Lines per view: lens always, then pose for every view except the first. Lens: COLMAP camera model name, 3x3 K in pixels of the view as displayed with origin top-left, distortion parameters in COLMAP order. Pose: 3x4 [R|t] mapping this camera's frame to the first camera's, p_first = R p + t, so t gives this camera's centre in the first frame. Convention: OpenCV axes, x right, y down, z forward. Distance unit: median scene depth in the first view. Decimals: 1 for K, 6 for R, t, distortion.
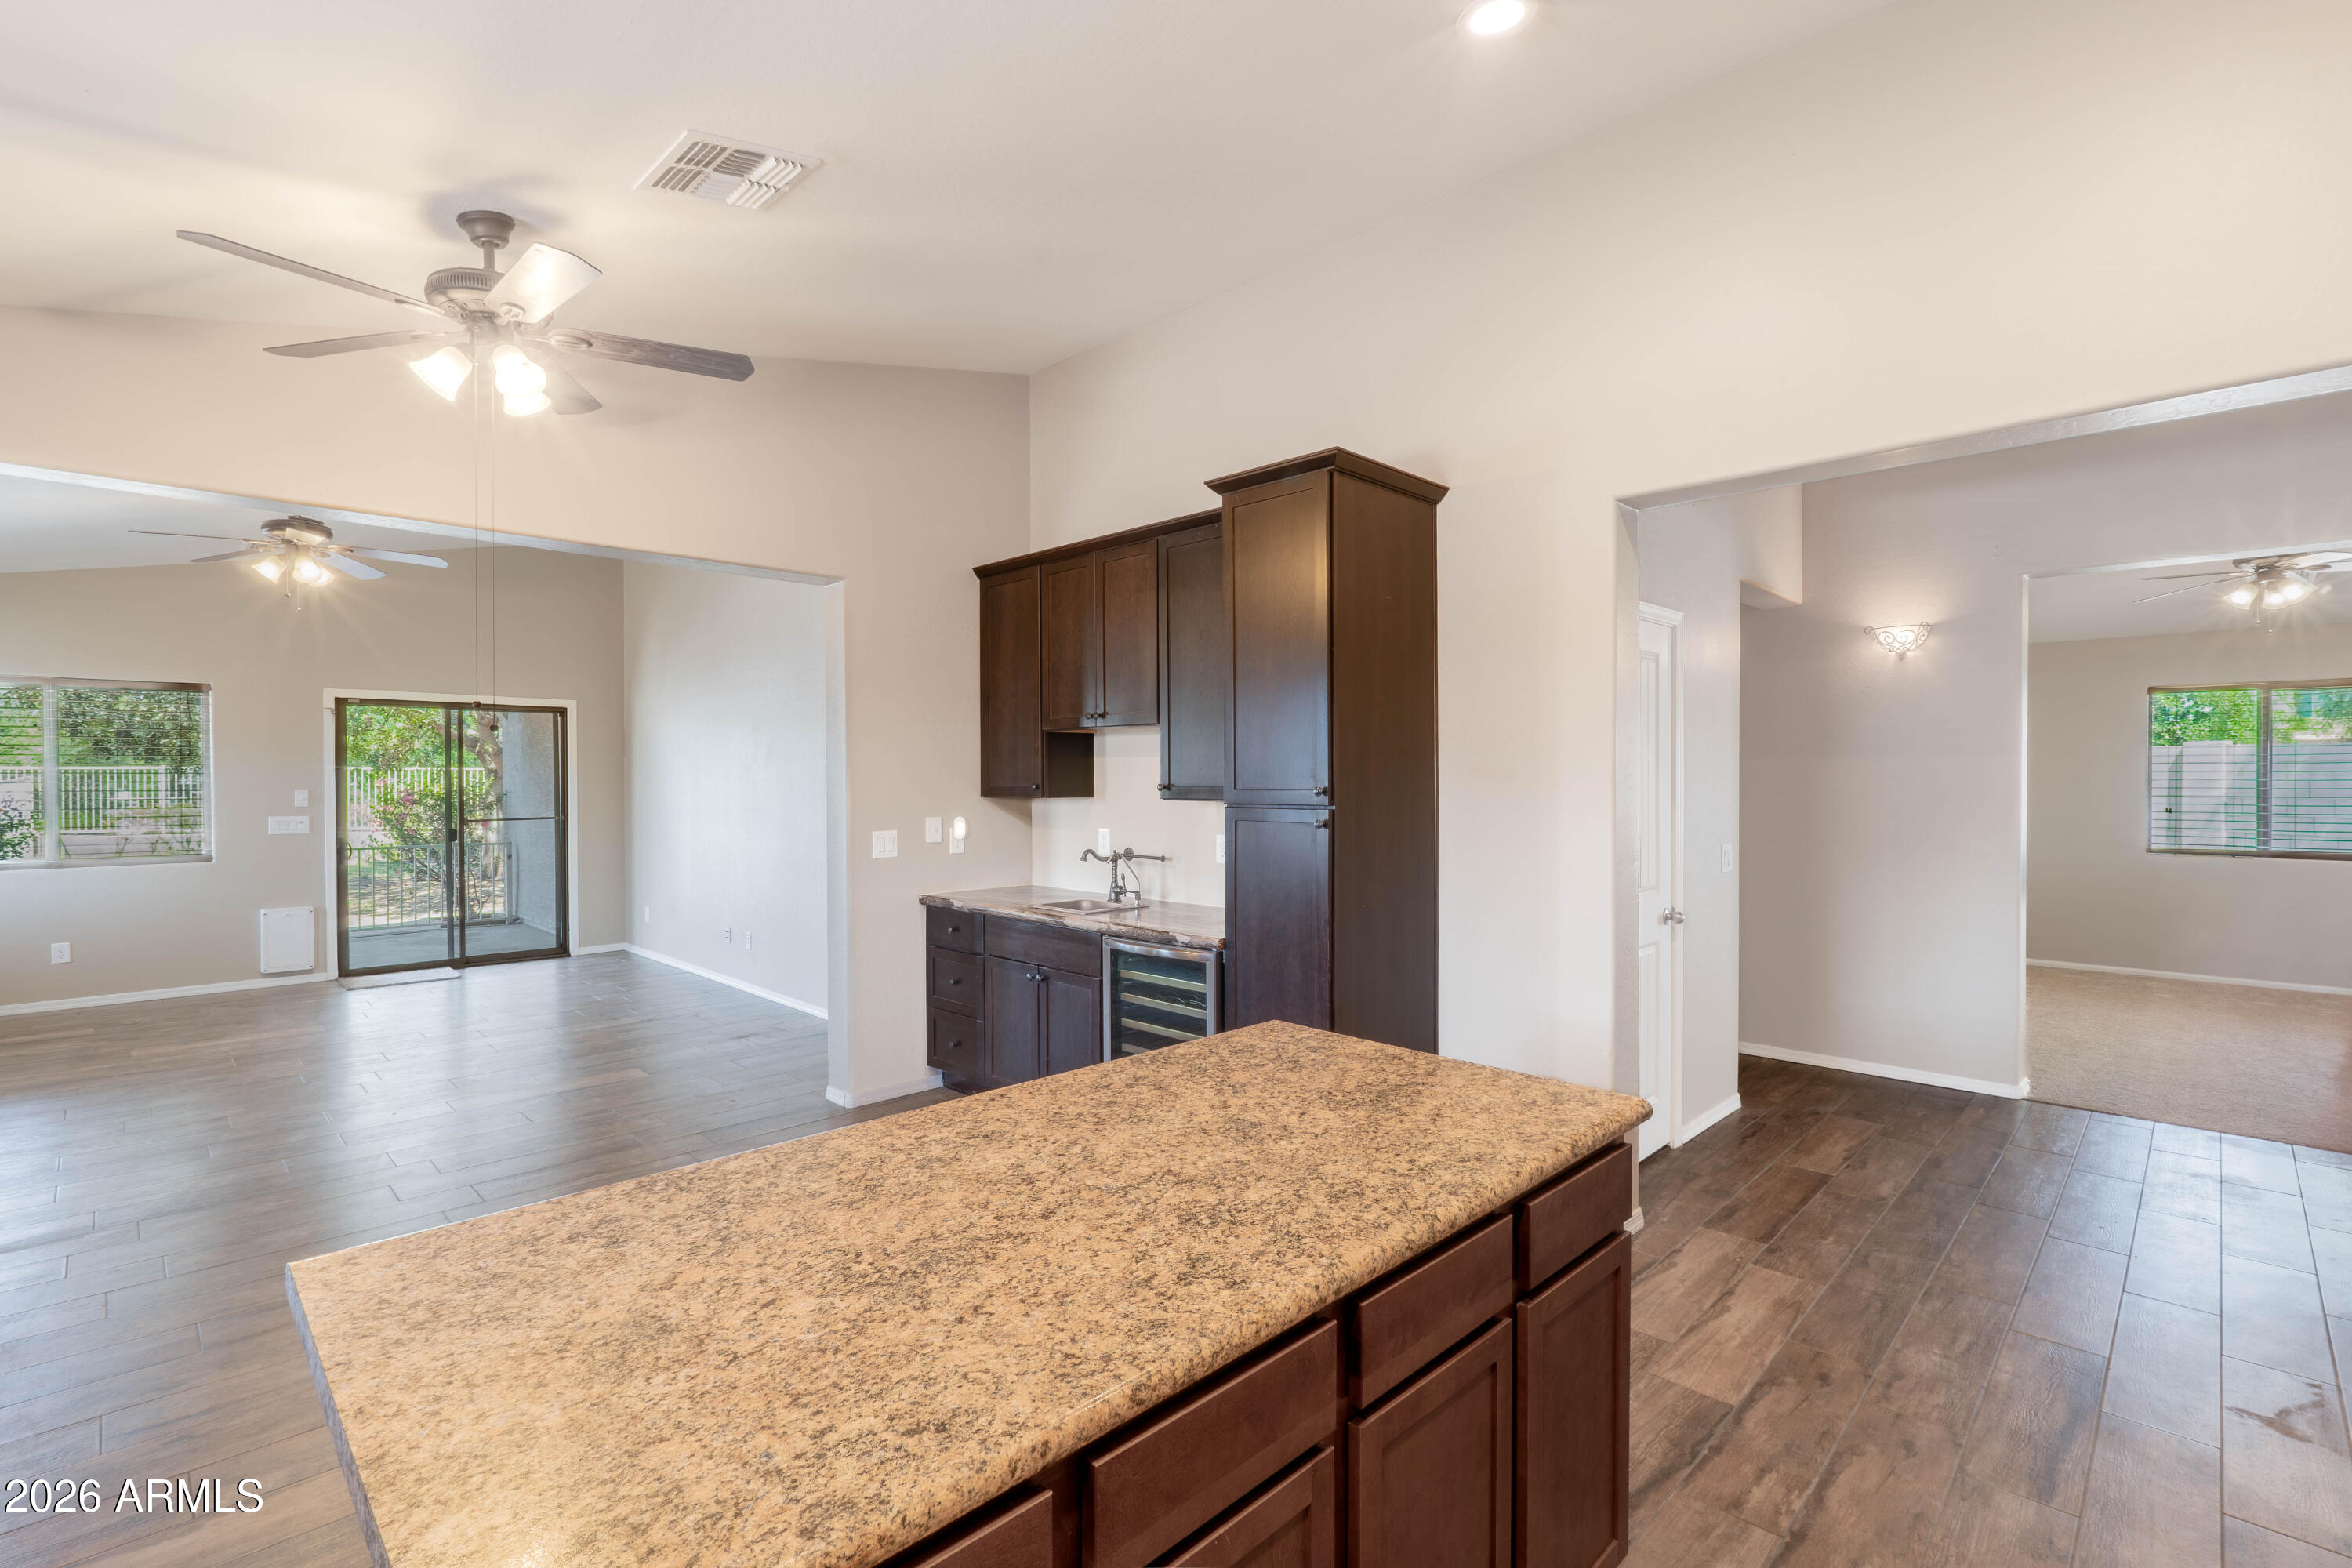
lens RADIAL K [[1038.9, 0, 1160.0], [0, 1038.9, 784.5], [0, 0, 1]] dist [-0.014613, 0.000172]
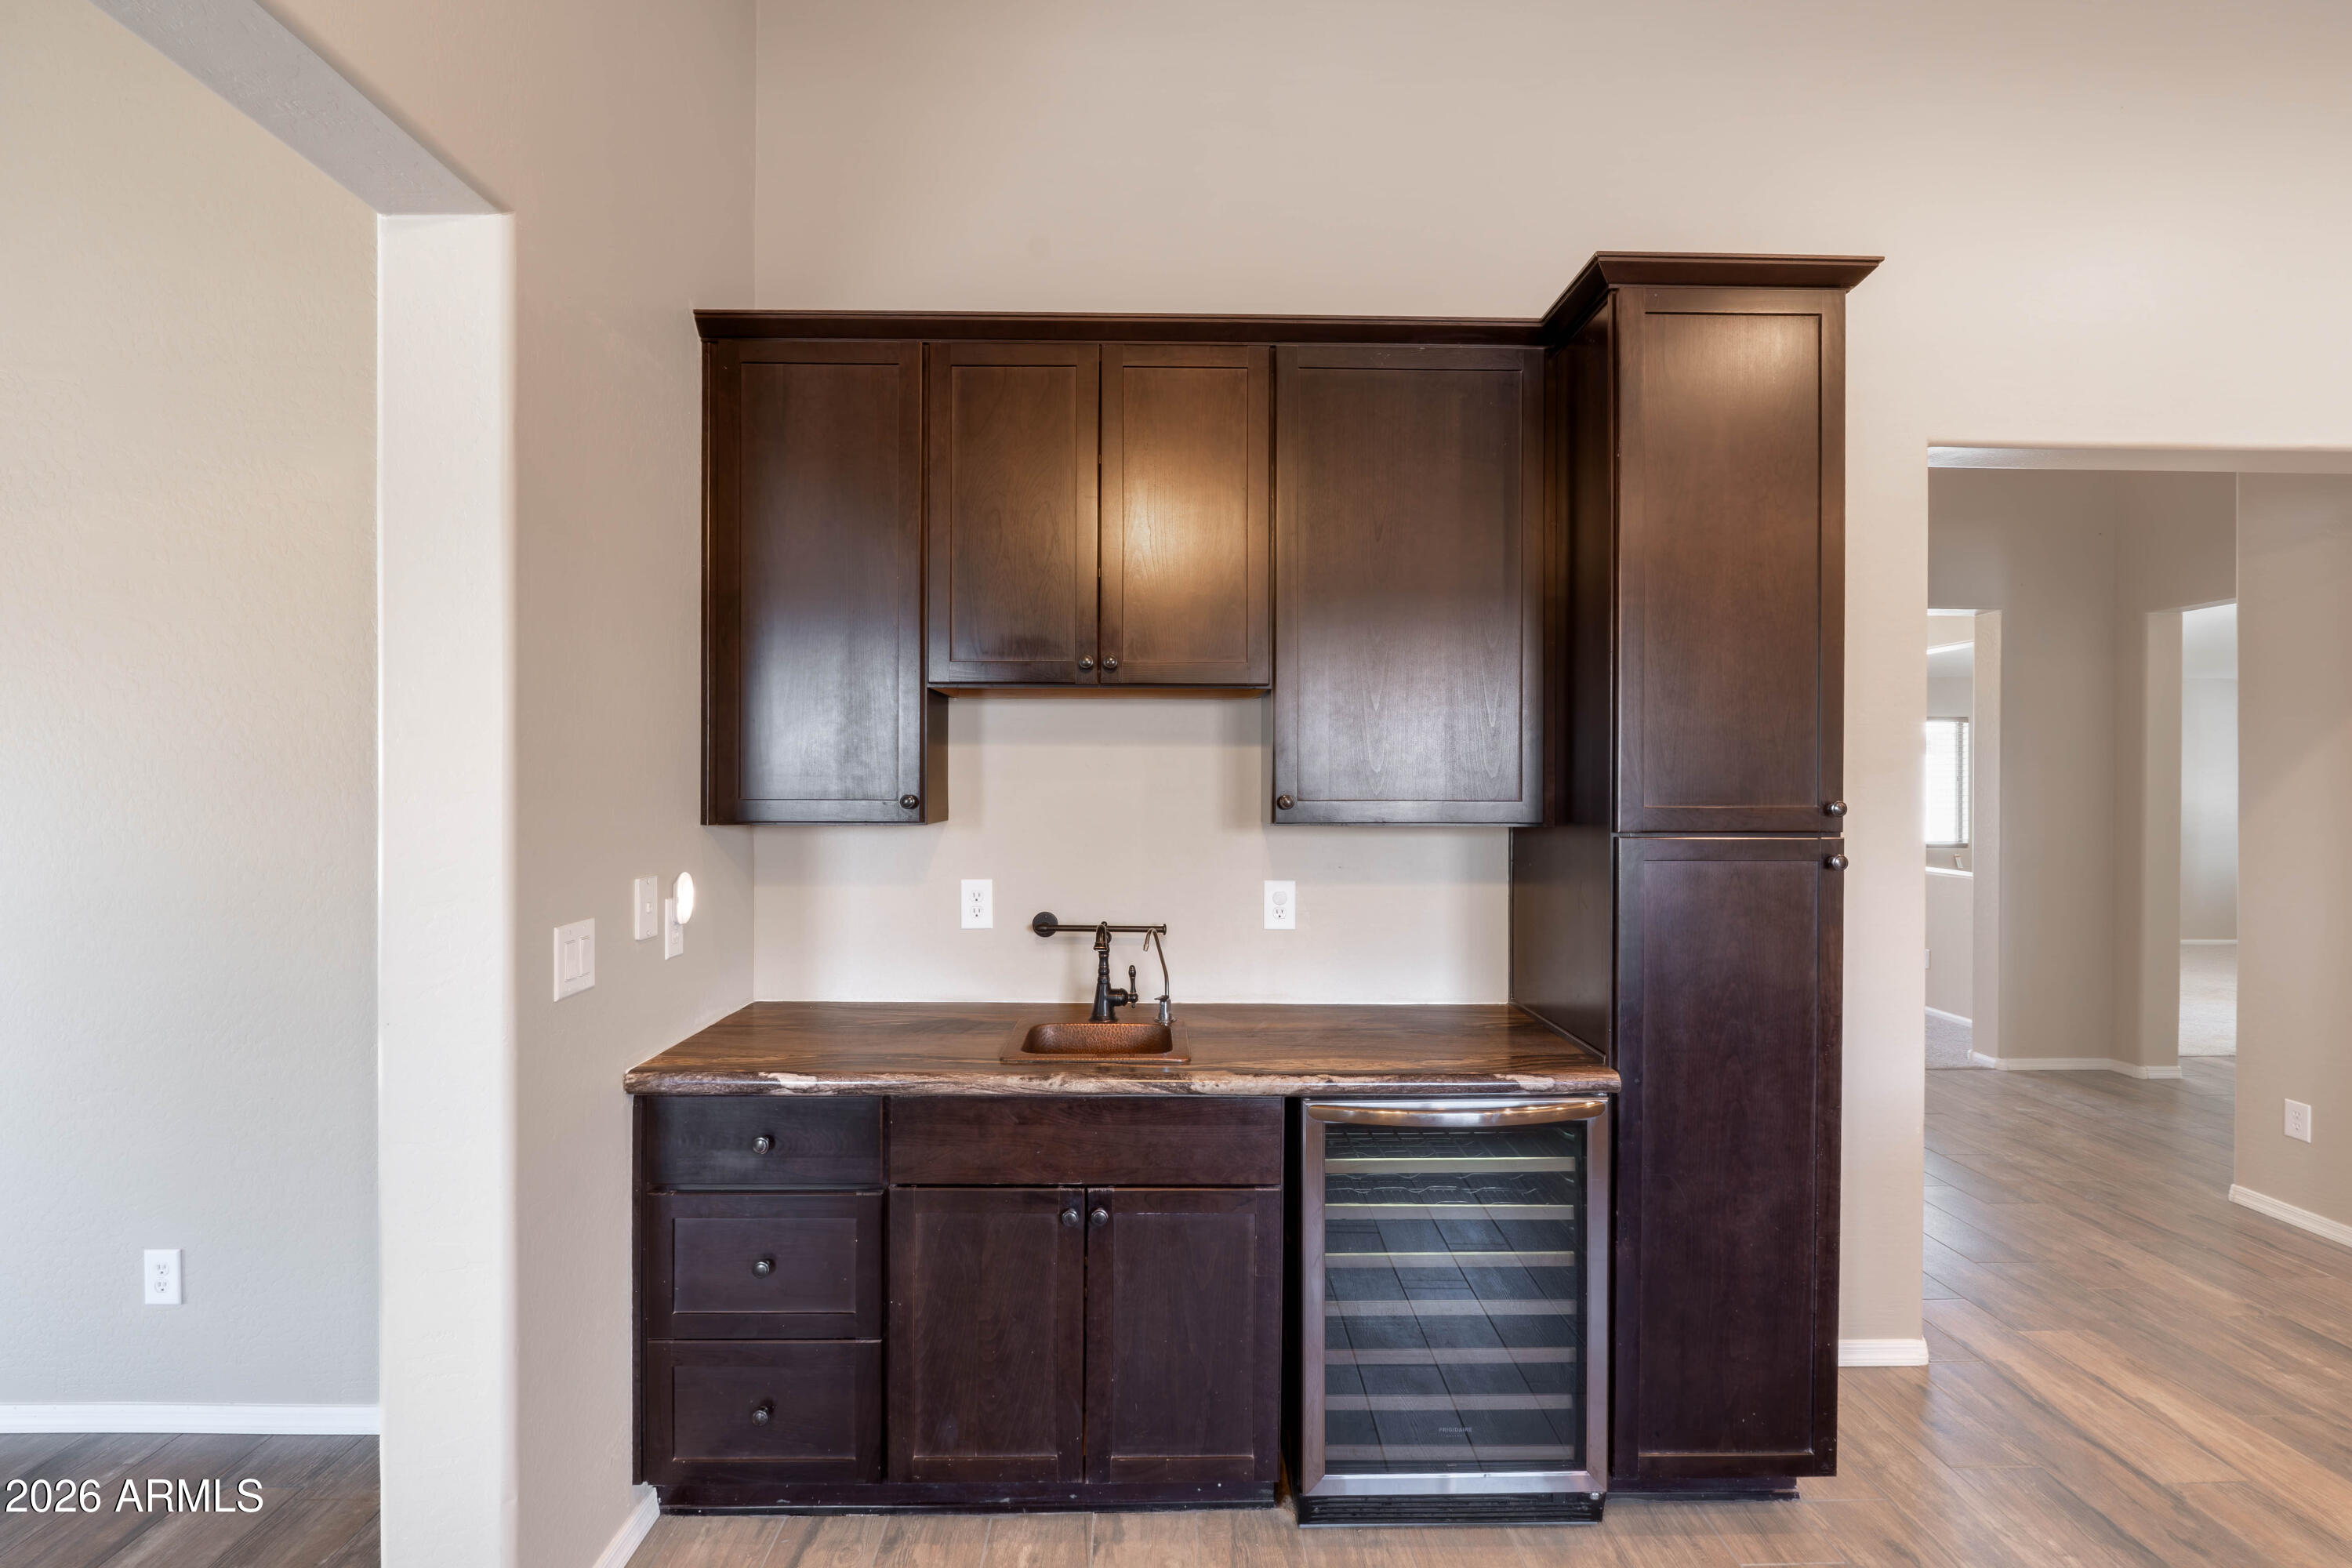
lens RADIAL K [[1068.5, 0, 1176.0], [0, 1068.5, 784.0], [0, 0, 1]] dist [-0.004979, 0.000008]
pose [[0.685292, 0.009751, 0.728203, -0.459876], [-0.001450, 0.999927, -0.012025, -0.000795], [-0.728267, 0.007184, 0.685256, 0.671318]]
